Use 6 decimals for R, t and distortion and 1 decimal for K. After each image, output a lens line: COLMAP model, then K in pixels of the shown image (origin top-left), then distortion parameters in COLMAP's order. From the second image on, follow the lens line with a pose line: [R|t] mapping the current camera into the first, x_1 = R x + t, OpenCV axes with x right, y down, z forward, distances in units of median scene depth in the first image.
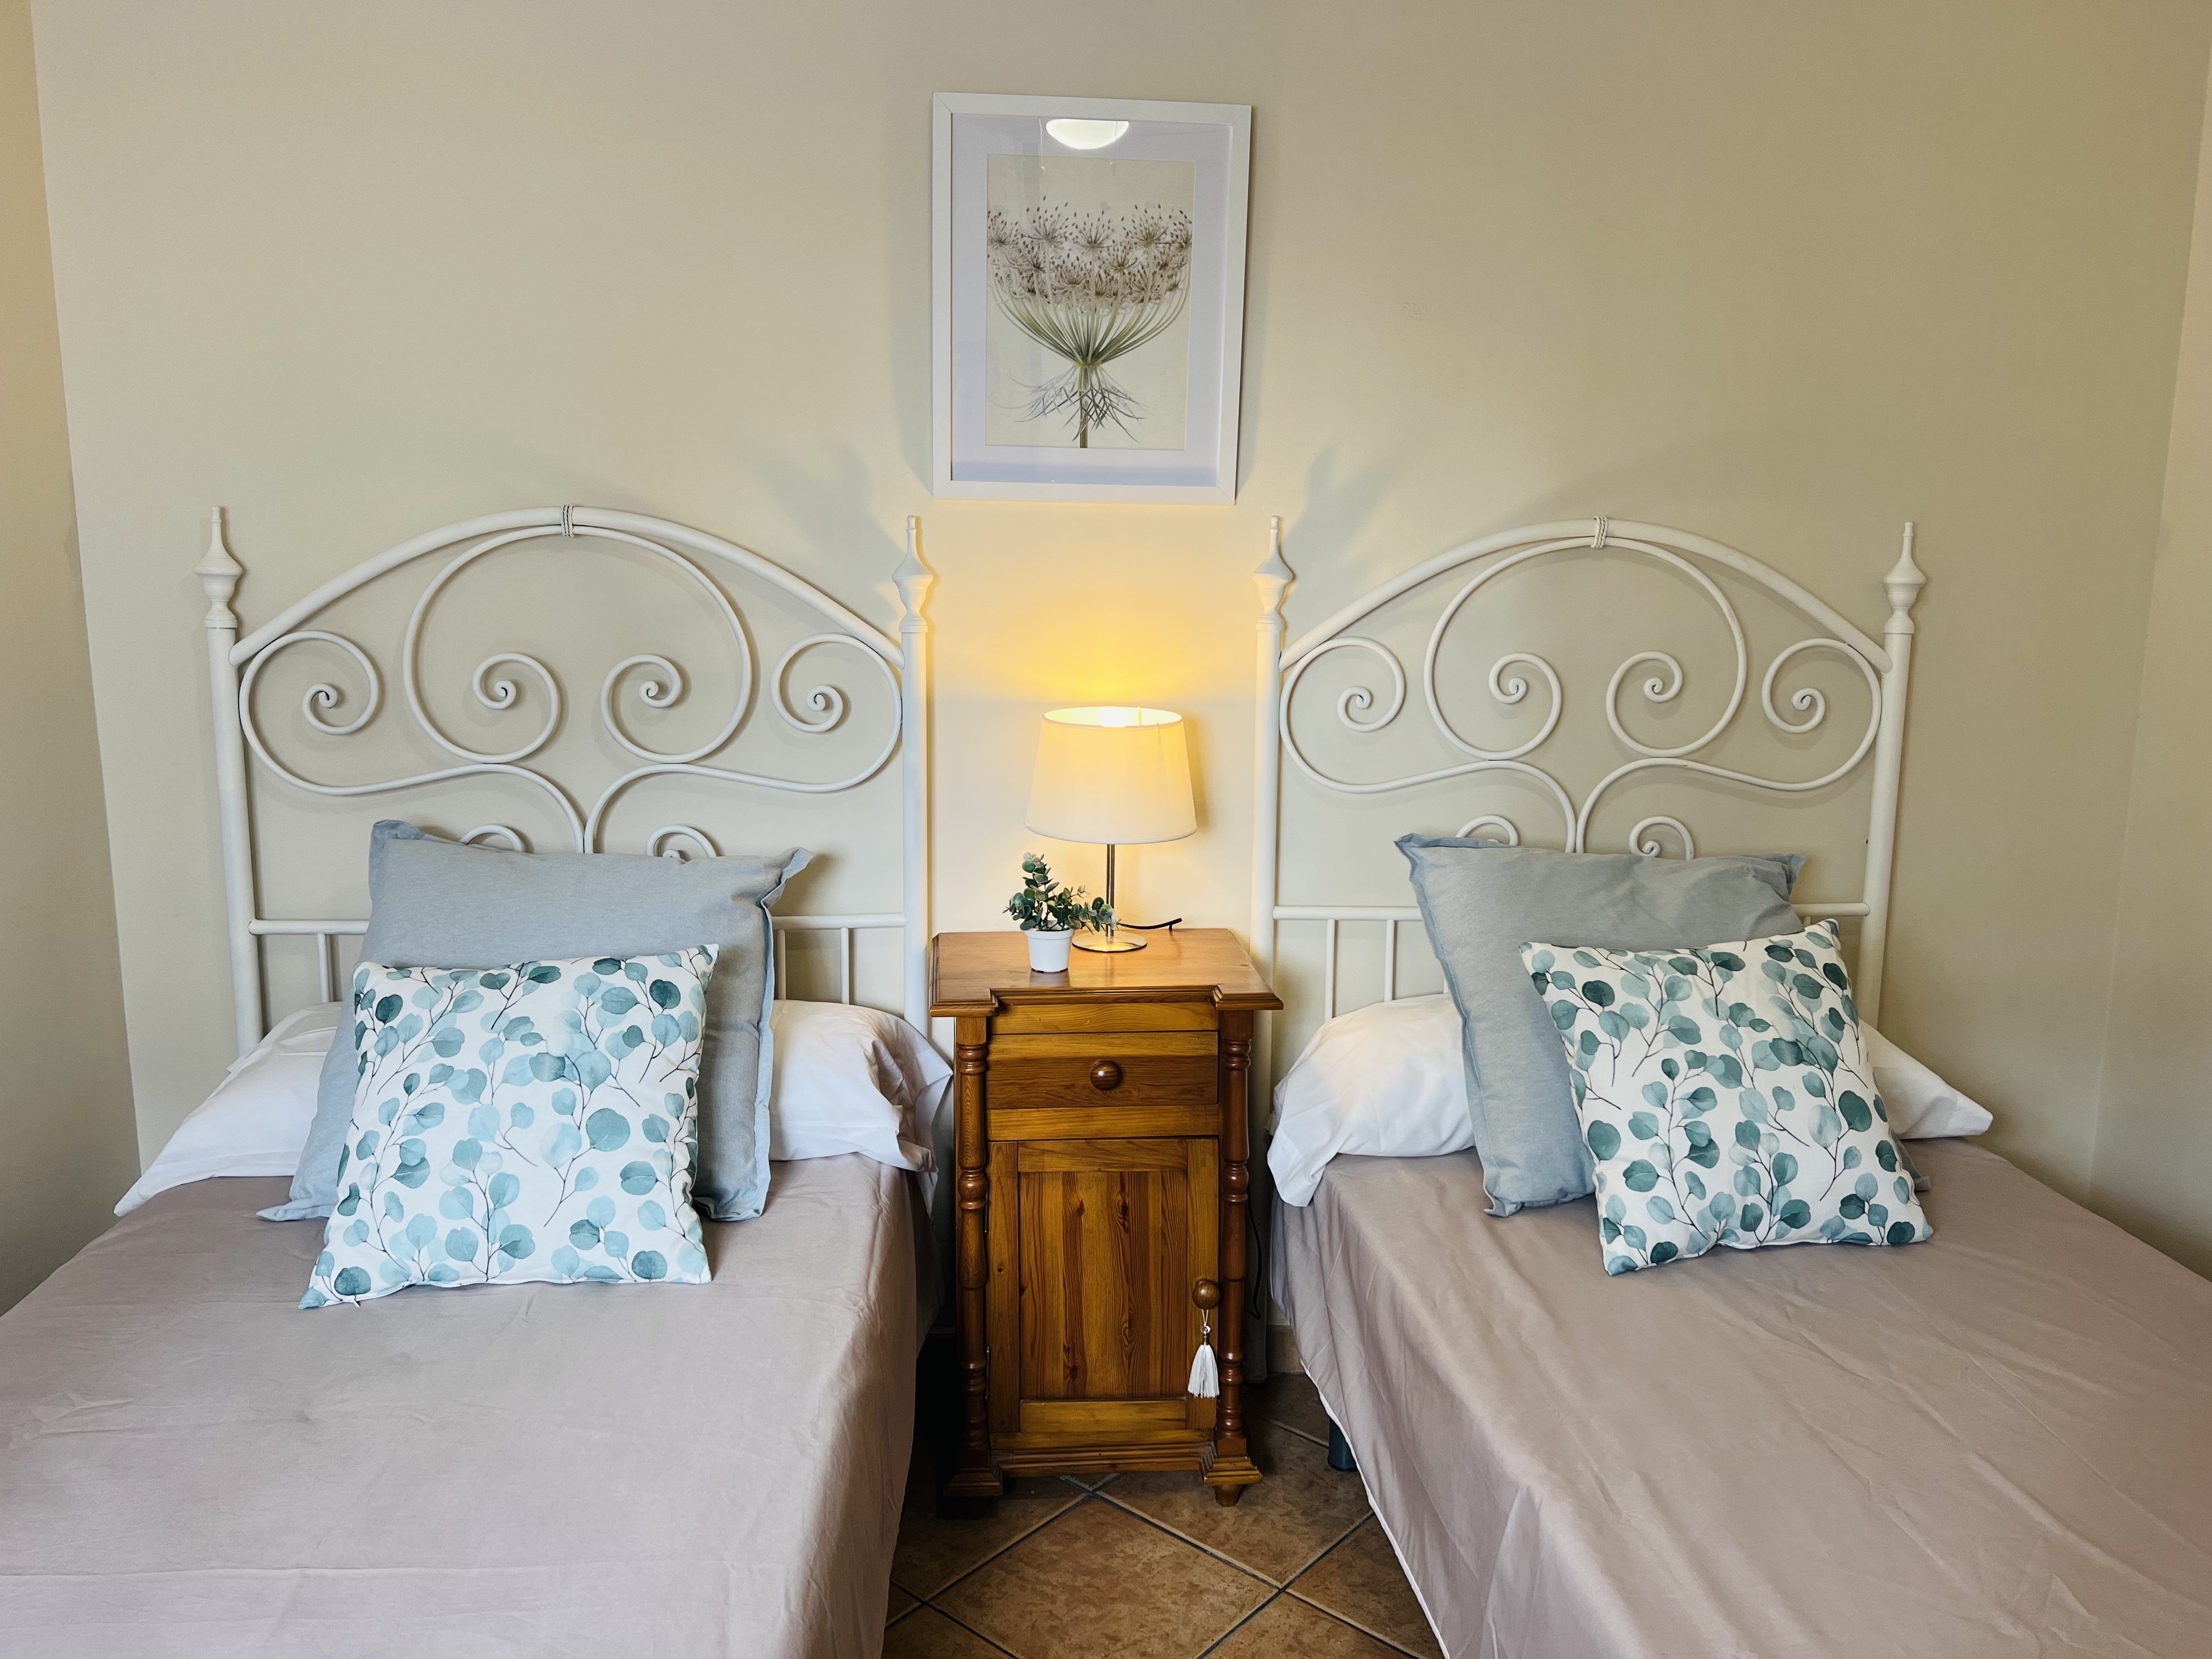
lens RADIAL K [[1643.9, 0, 1105.5], [0, 1643.9, 837.6], [0, 0, 1]] dist [0.056967, -0.063083]
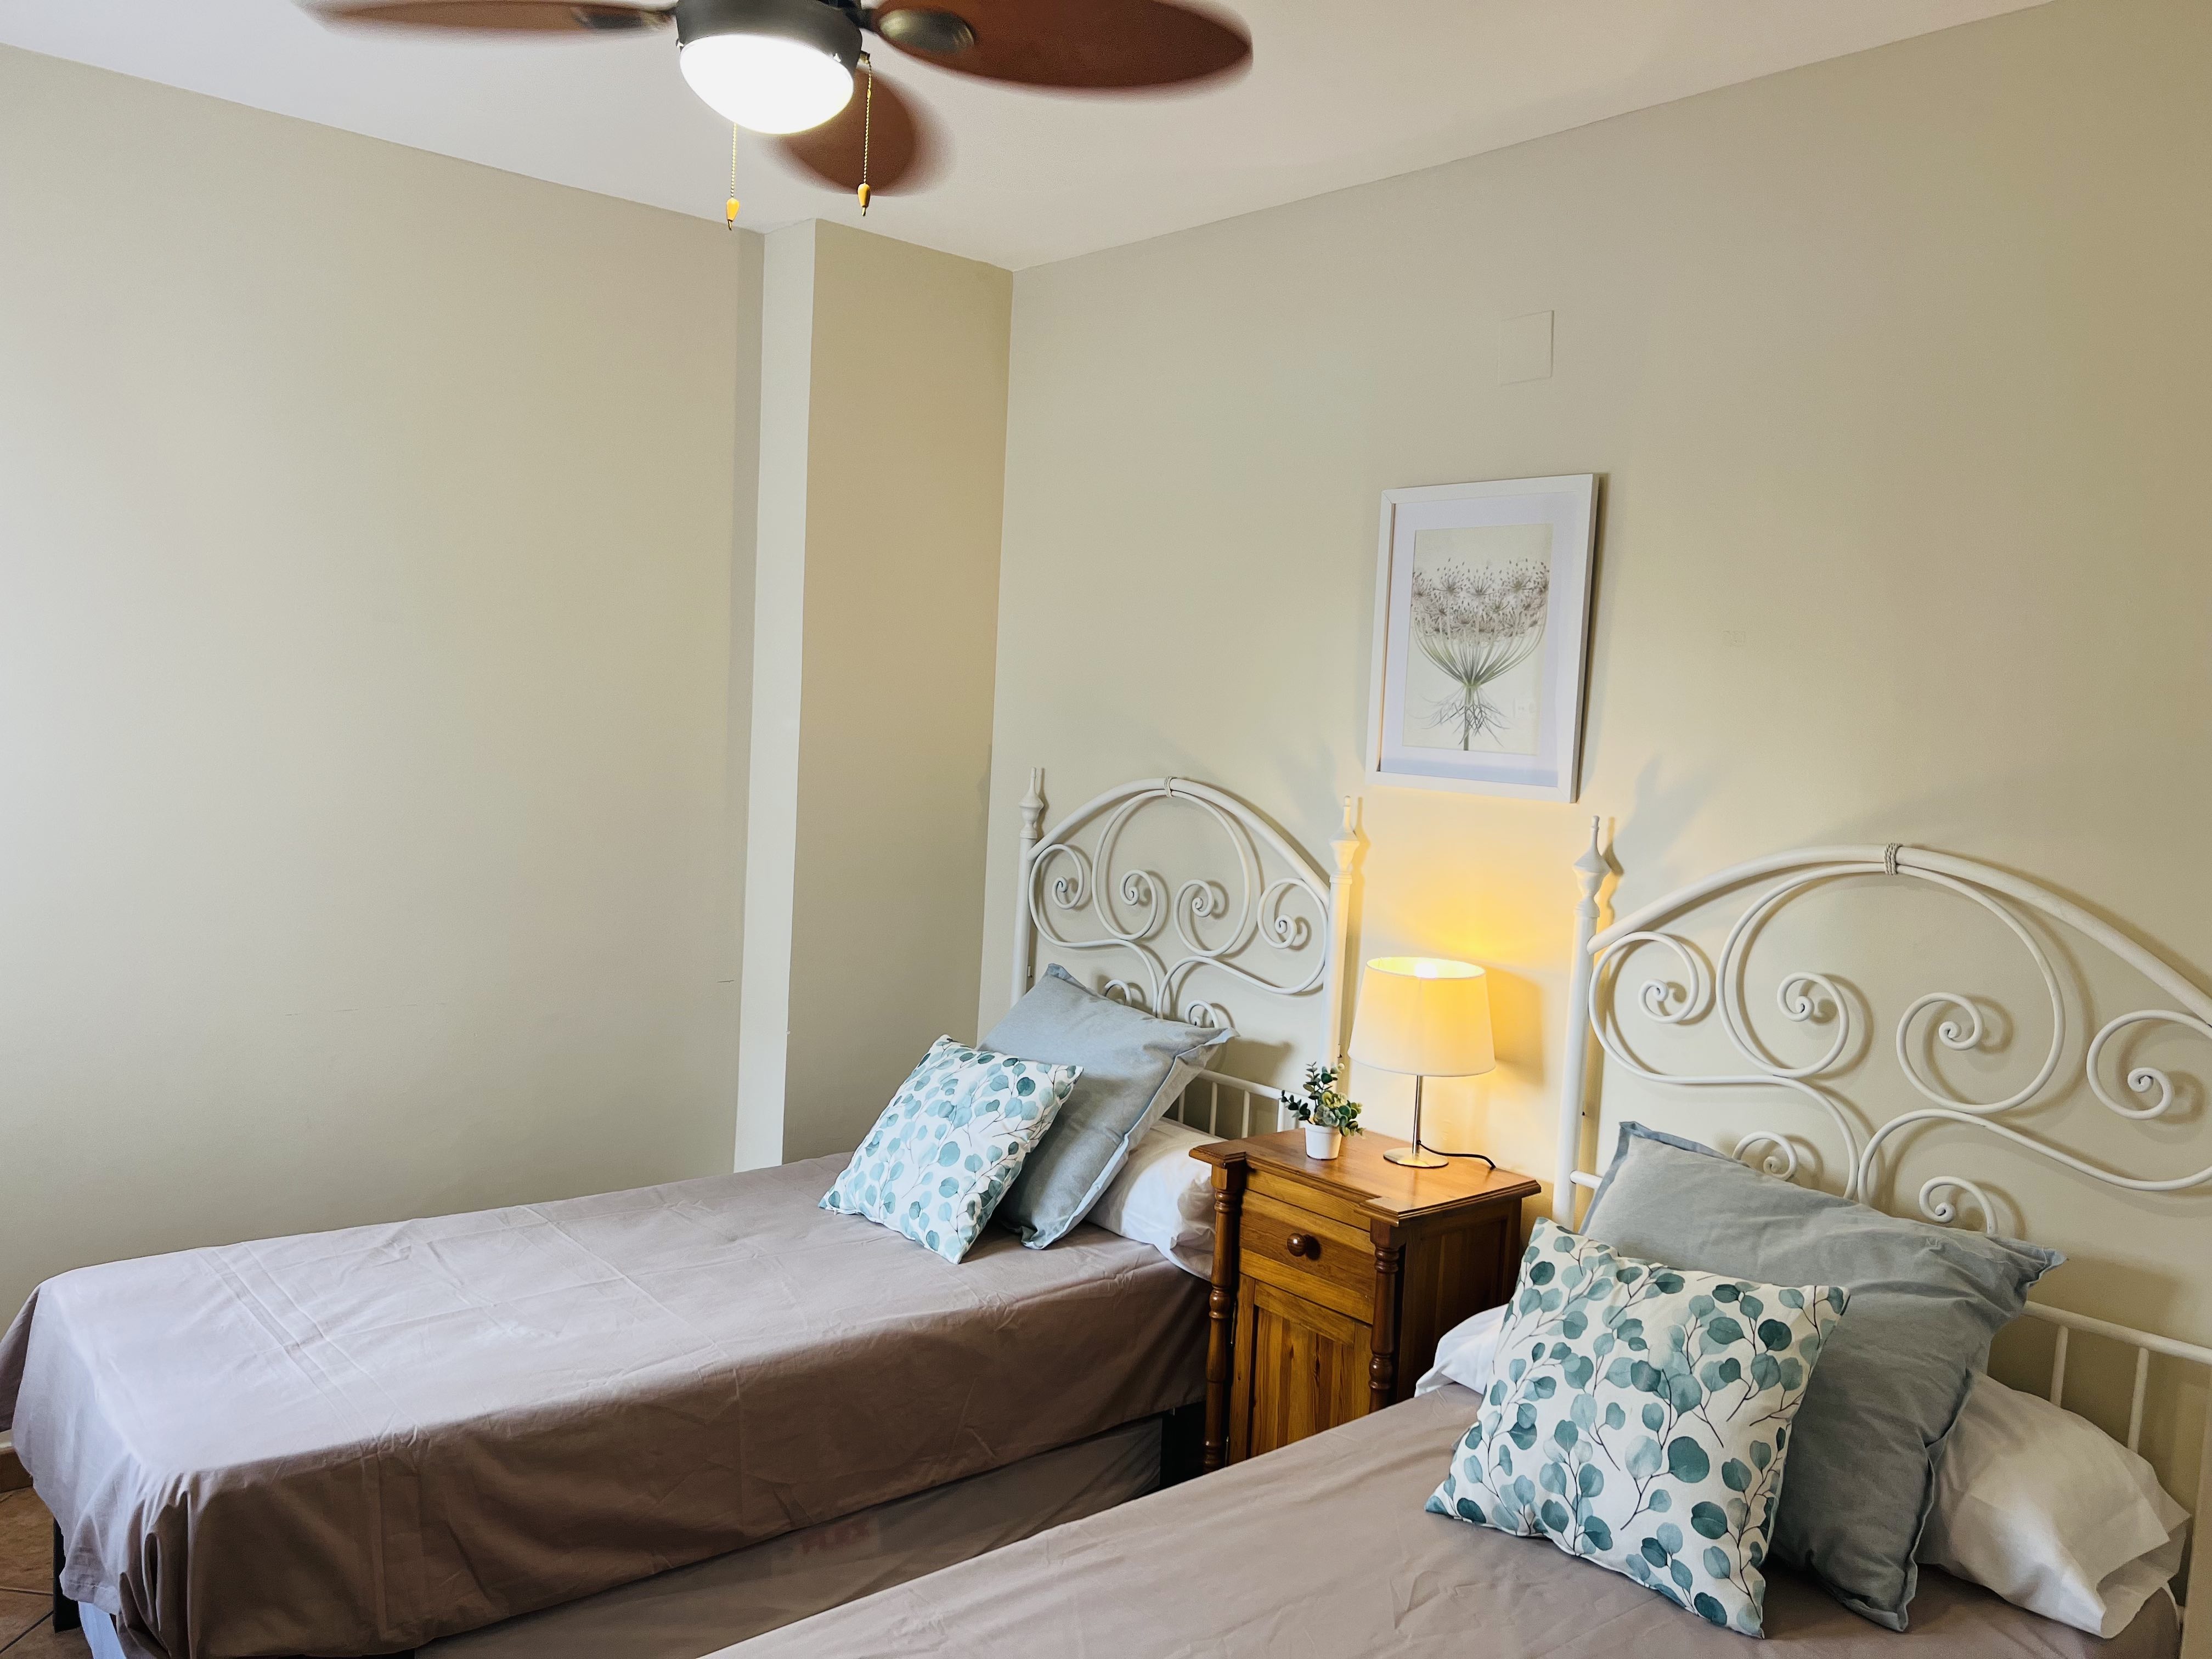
lens RADIAL K [[1680.6, 0, 1106.0], [0, 1680.6, 829.5], [0, 0, 1]] dist [0.167854, -0.286800]
pose [[0.587981, 0.077973, -0.805108, 0.874756], [-0.196013, 0.979411, -0.048297, -0.068300], [0.784766, 0.186210, 0.591159, 0.059608]]
